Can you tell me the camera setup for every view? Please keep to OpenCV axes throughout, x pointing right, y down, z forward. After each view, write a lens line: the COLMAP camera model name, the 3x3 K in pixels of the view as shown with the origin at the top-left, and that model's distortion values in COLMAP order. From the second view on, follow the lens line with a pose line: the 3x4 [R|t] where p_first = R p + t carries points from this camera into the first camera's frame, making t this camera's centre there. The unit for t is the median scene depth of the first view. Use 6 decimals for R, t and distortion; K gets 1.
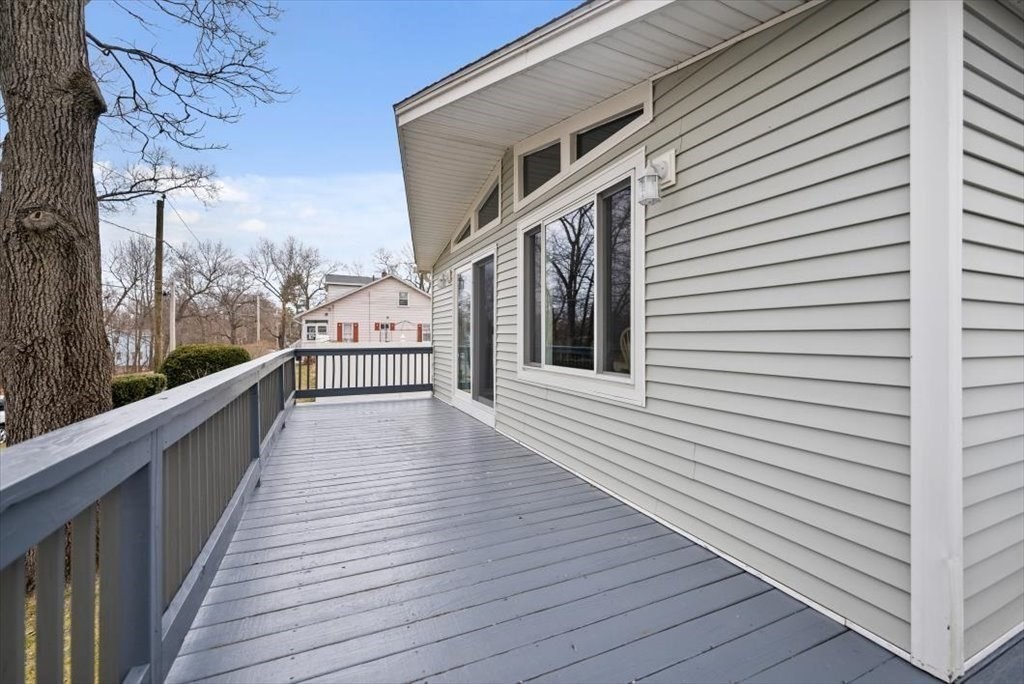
lens RADIAL K [[429.8, 0, 516.1], [0, 429.8, 339.1], [0, 0, 1]] dist [-0.000500, -0.000726]
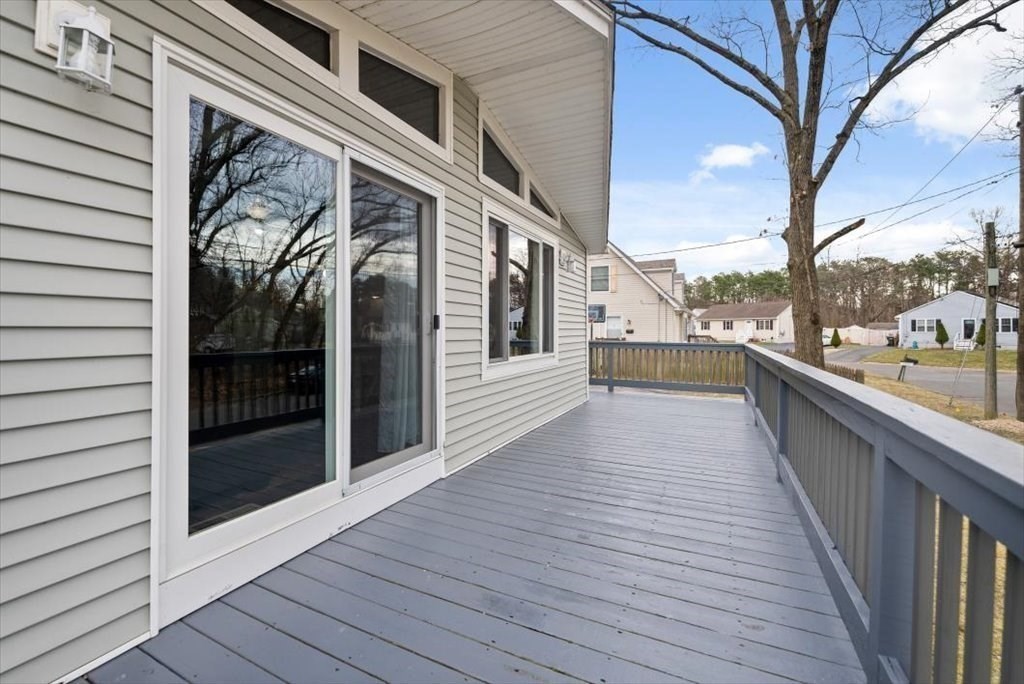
lens RADIAL K [[429.8, 0, 511.7], [0, 429.8, 329.5], [0, 0, 1]] dist [-0.000500, -0.000726]
pose [[-0.639921, 0.000854, 0.768440, -0.749213], [0.004314, 0.999988, 0.002480, -0.012560], [-0.768429, 0.004902, -0.639917, 1.638290]]
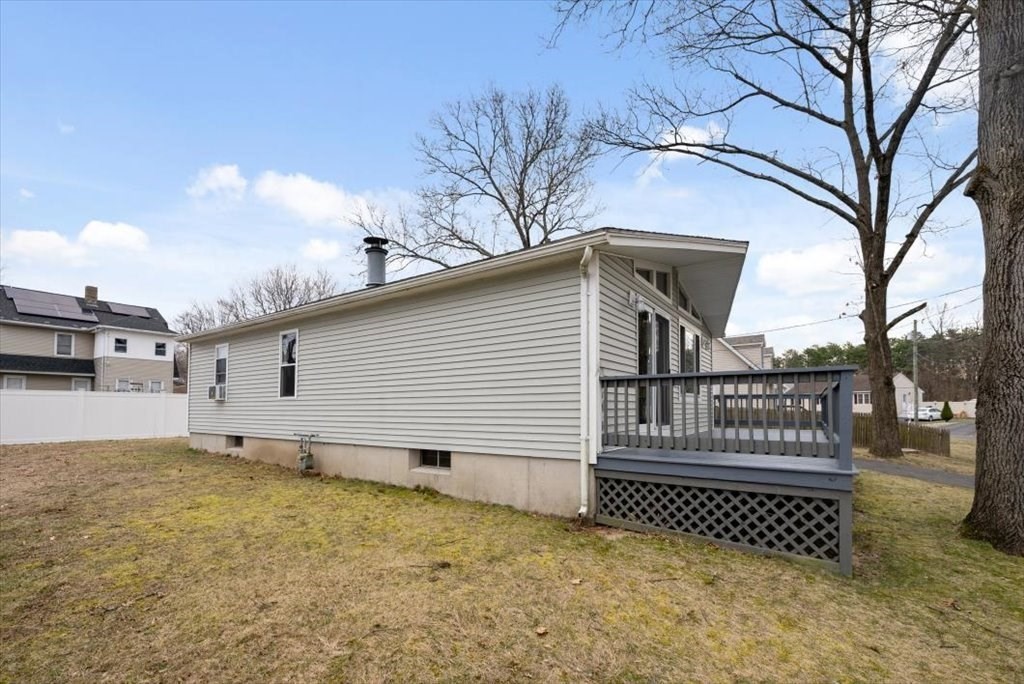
lens RADIAL K [[429.8, 0, 510.5], [0, 429.8, 401.0], [0, 0, 1]] dist [-0.000500, -0.000726]
pose [[-0.505422, 0.016380, 0.862717, -1.329577], [0.006546, 0.999864, -0.015150, 0.125871], [-0.862847, -0.002010, -0.505461, 2.787410]]
